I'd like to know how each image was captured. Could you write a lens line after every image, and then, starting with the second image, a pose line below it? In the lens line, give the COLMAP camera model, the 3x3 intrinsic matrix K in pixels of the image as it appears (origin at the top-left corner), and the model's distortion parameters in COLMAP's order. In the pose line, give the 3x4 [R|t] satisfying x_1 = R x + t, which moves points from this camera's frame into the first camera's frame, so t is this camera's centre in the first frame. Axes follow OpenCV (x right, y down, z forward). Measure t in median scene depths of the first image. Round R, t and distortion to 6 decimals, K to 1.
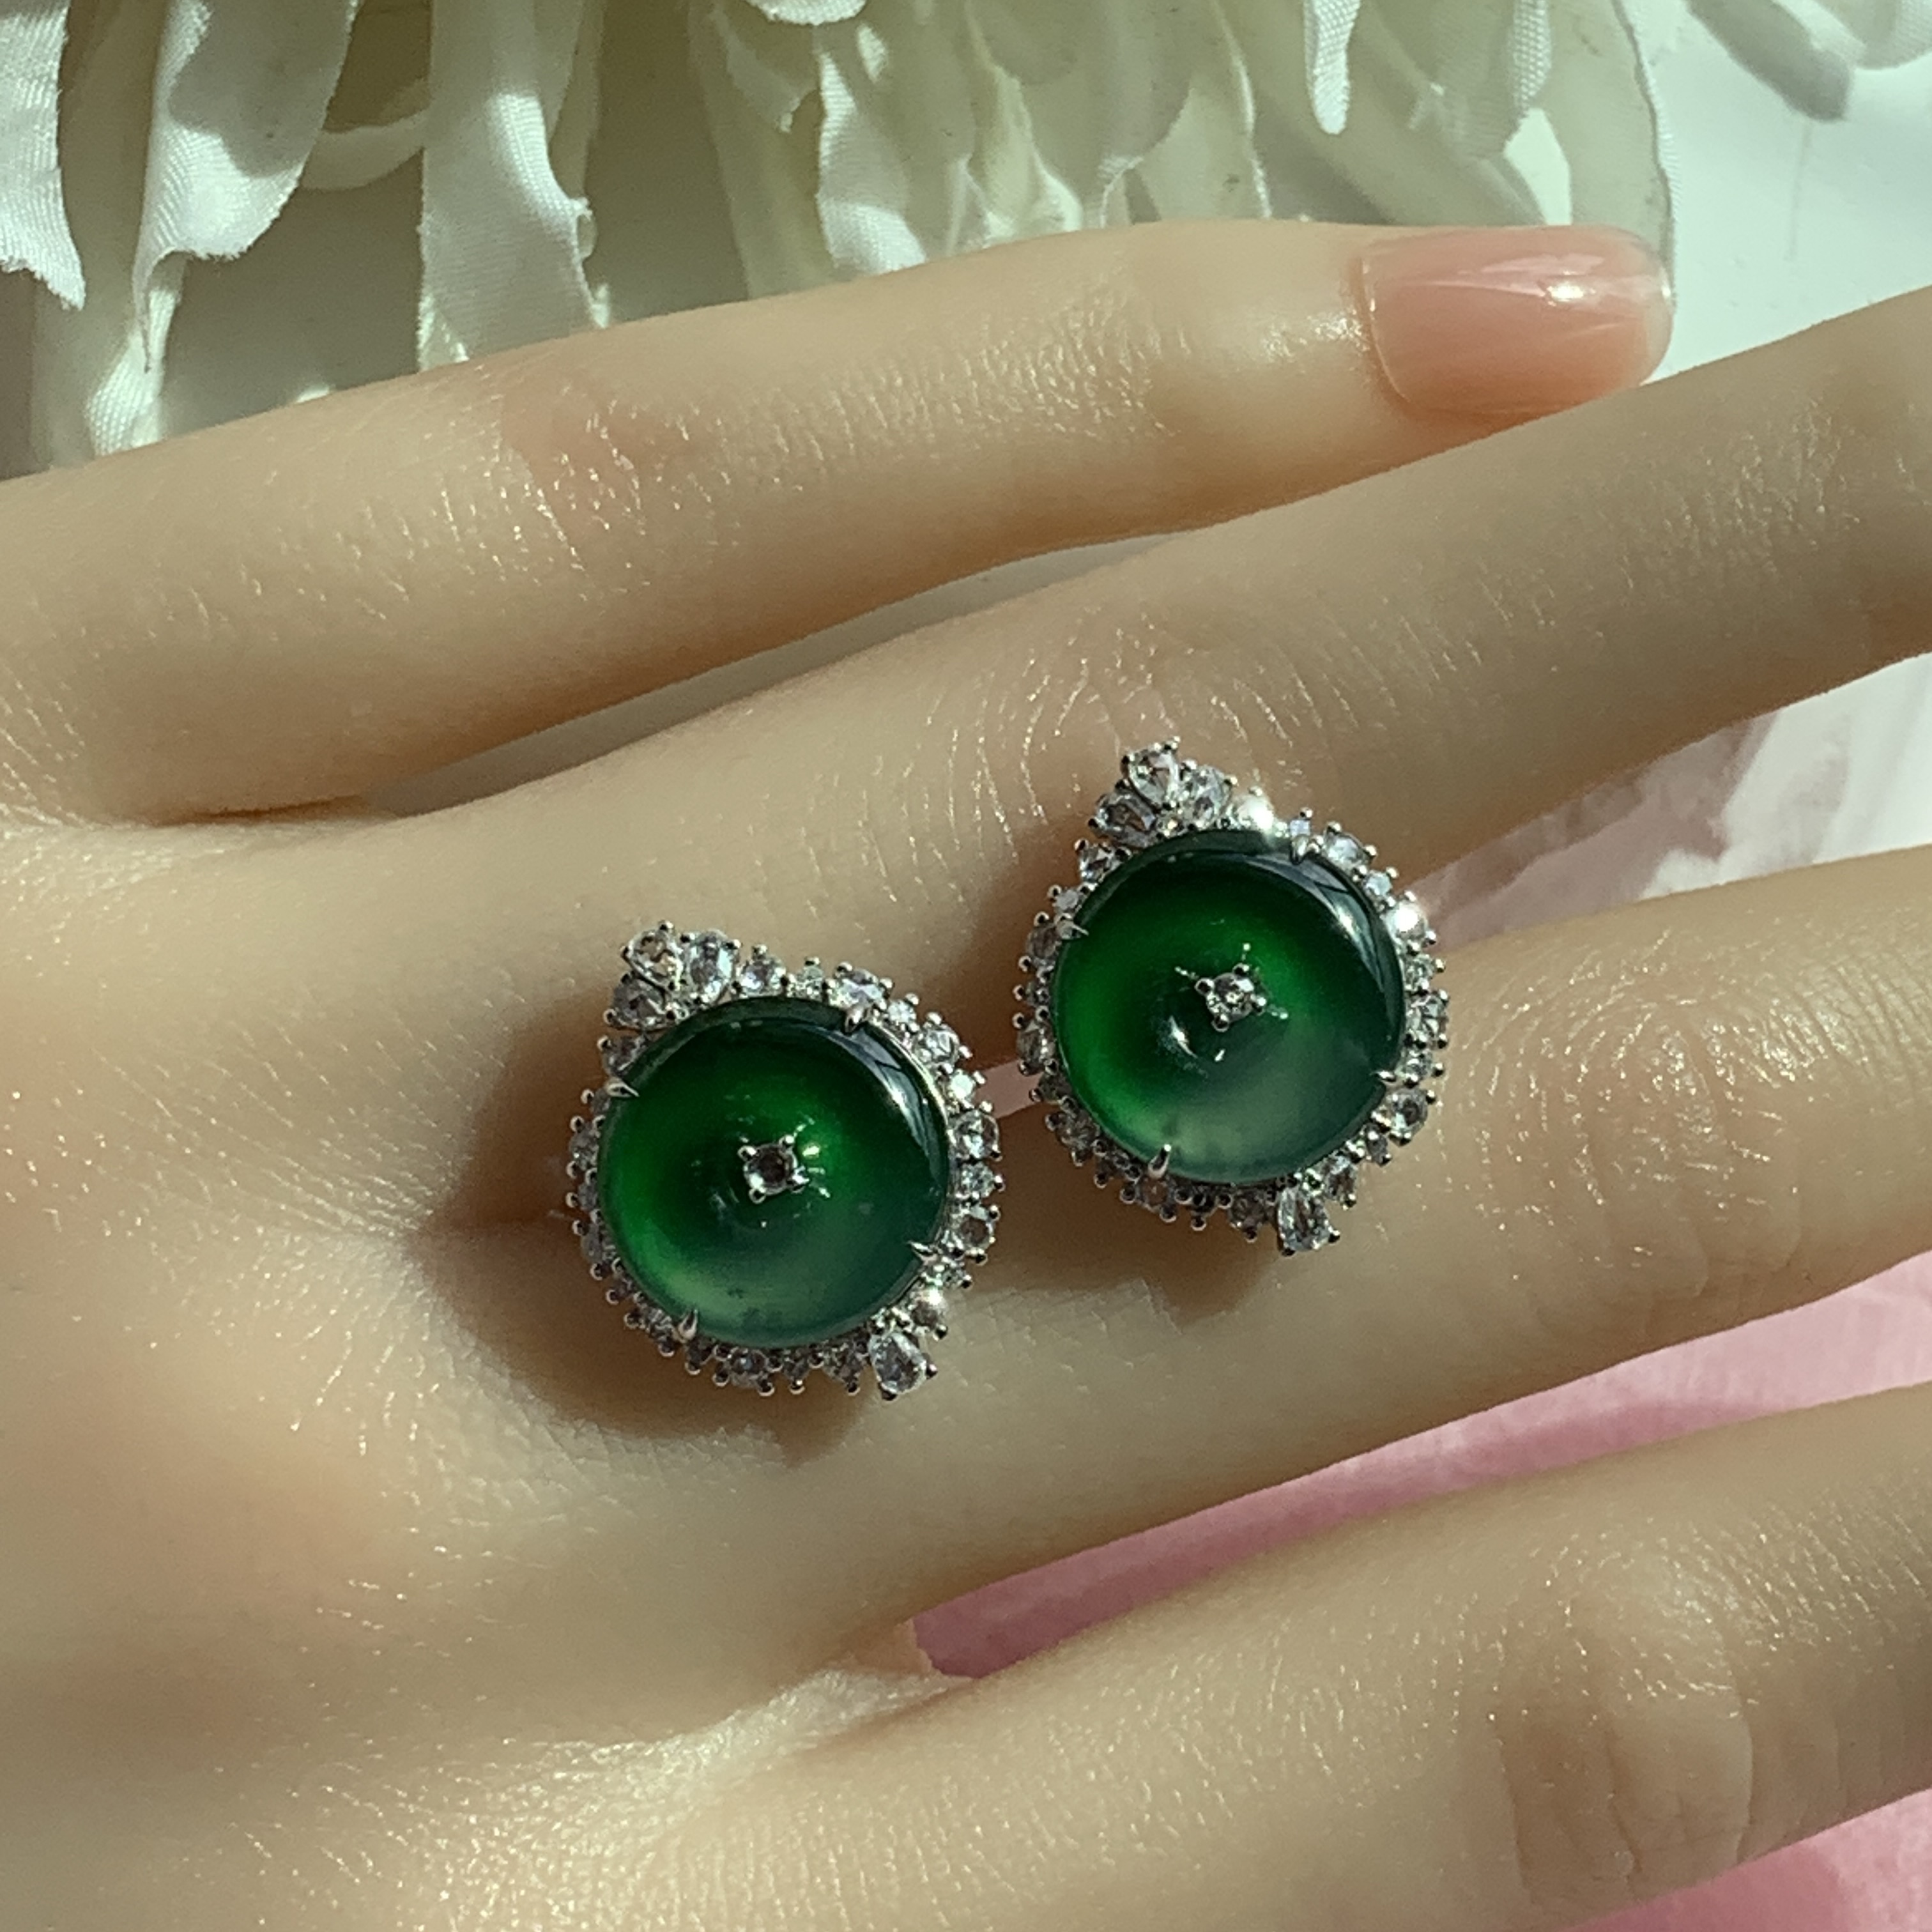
lens RADIAL K [[5315.2, 0, 954.2], [0, 5315.2, 966.5], [0, 0, 1]] dist [0.152735, 0.000000]
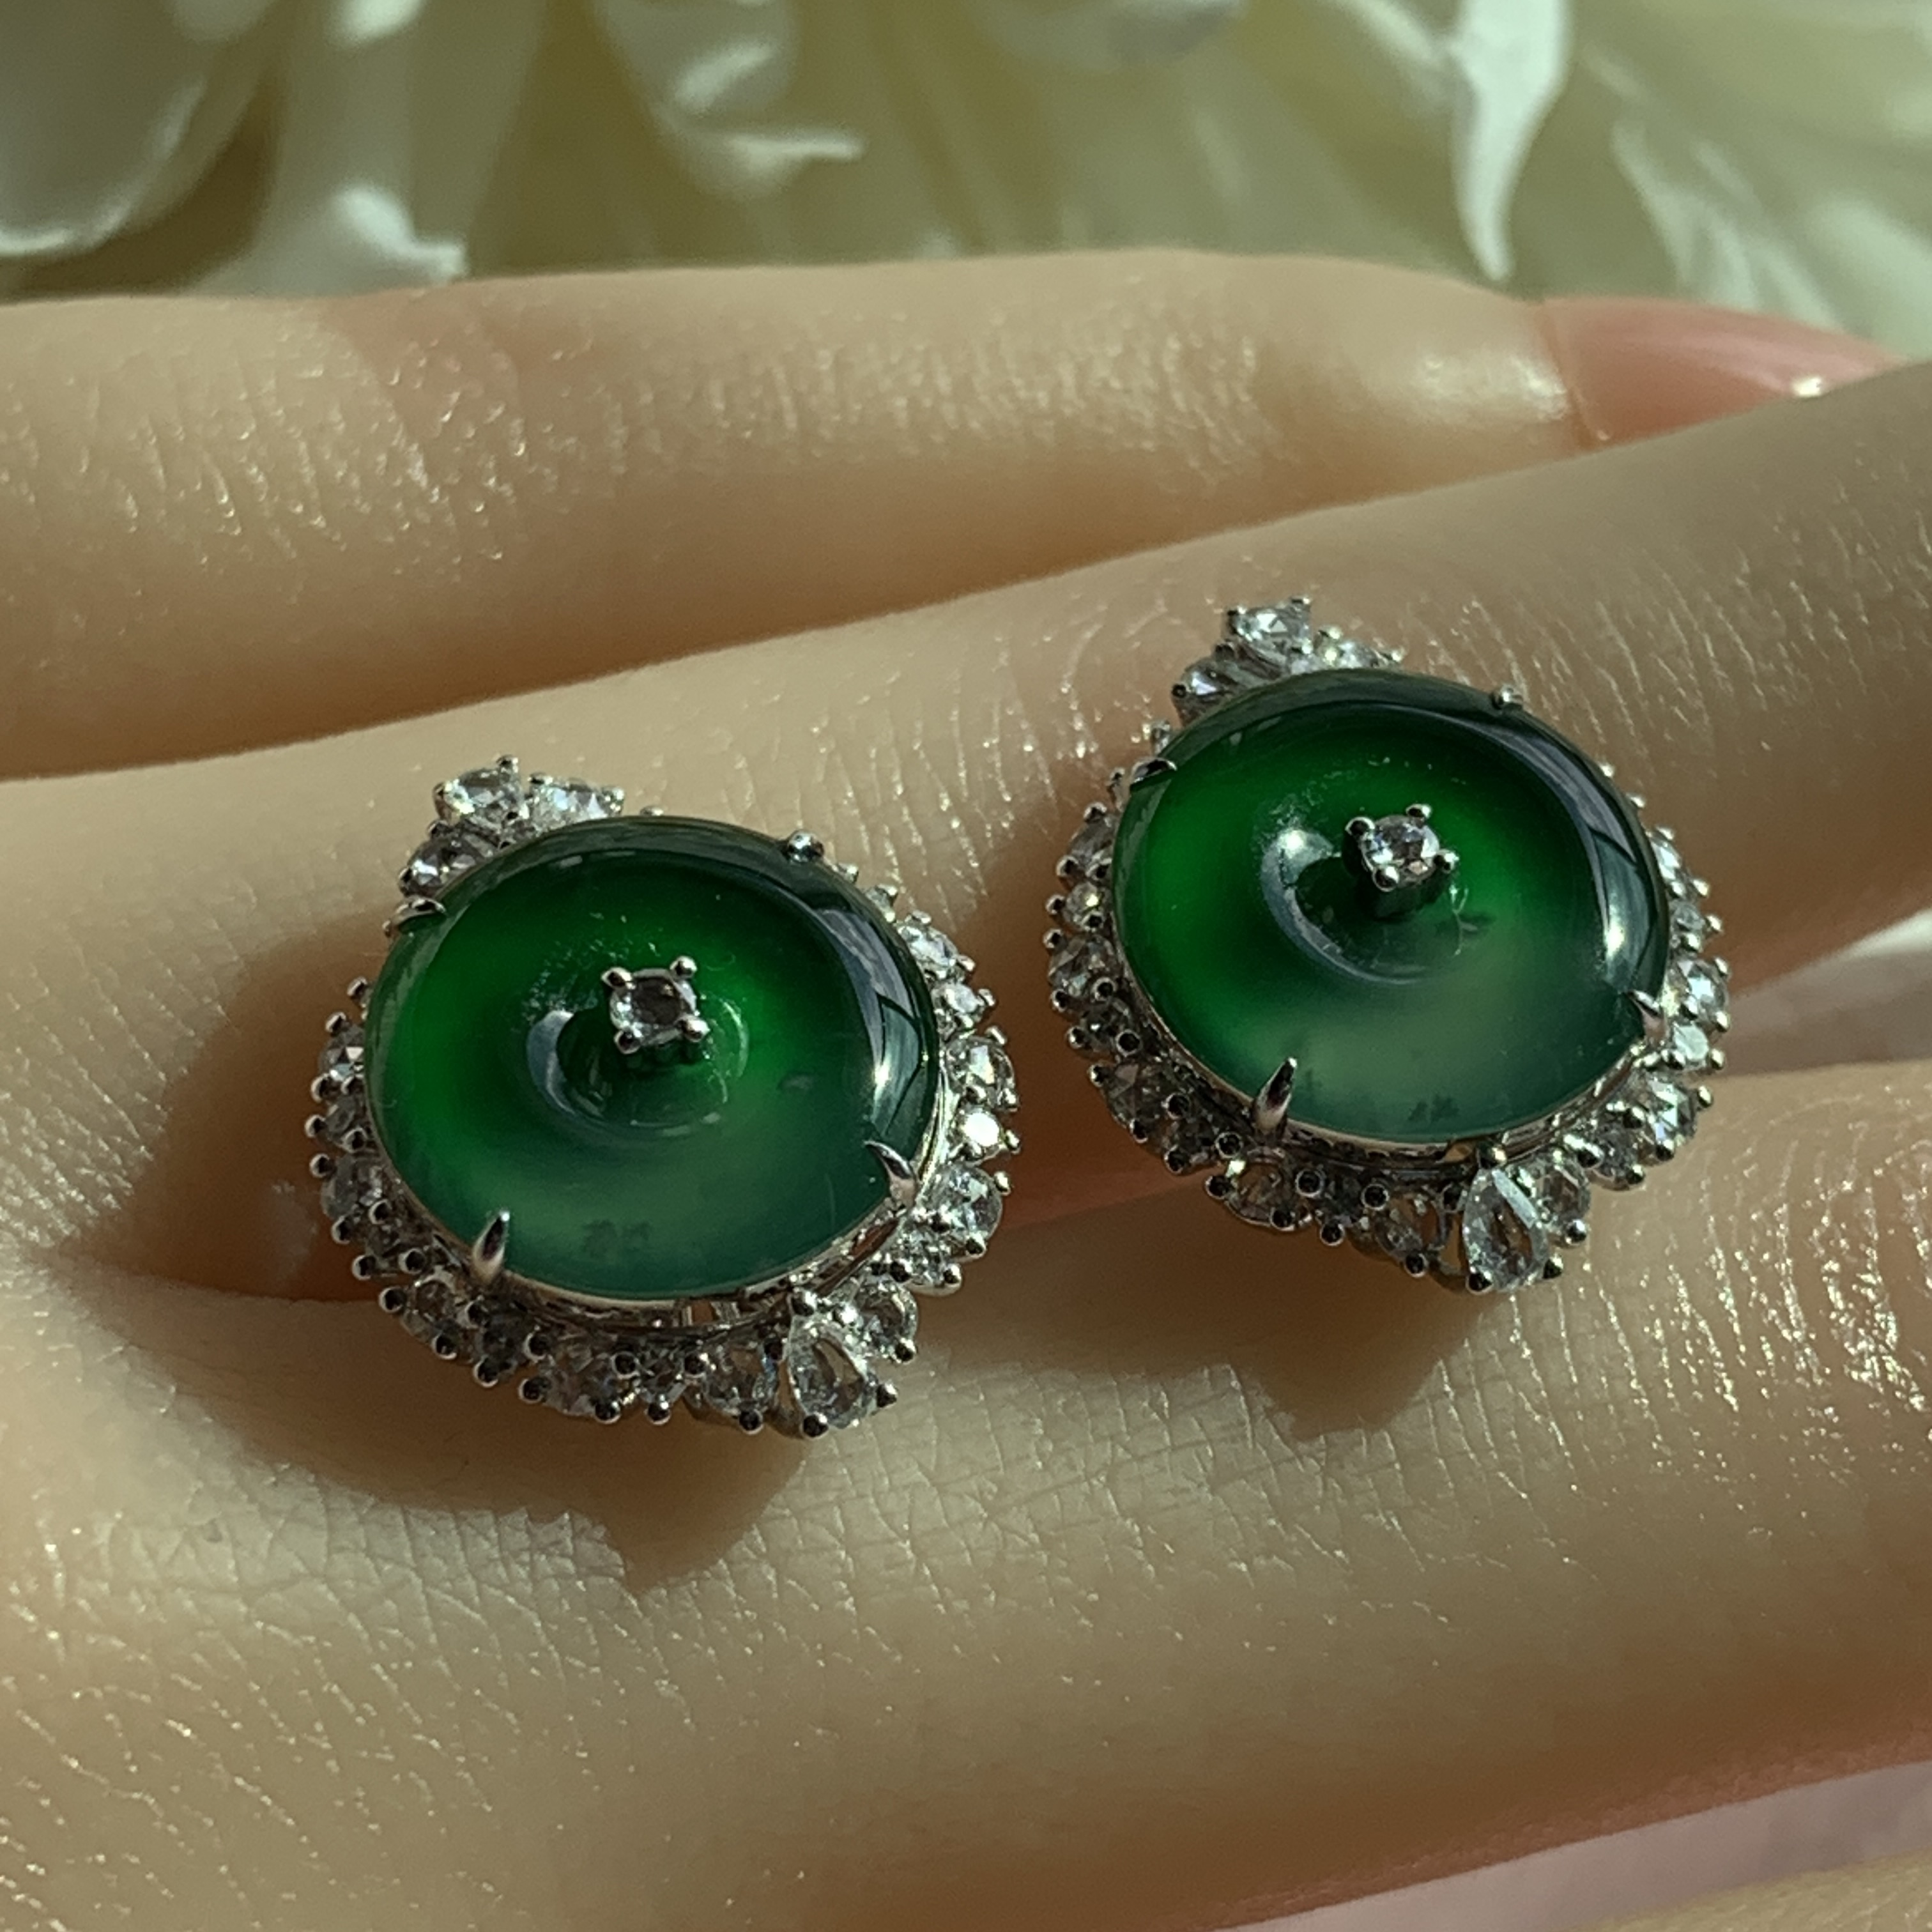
lens RADIAL K [[5315.2, 0, 959.6], [0, 5315.2, 964.3], [0, 0, 1]] dist [0.152735, 0.000000]
pose [[0.996887, 0.074810, 0.024877, -0.014314], [-0.051992, 0.861050, -0.505856, 0.327854], [-0.059264, 0.502988, 0.862259, 0.449359]]
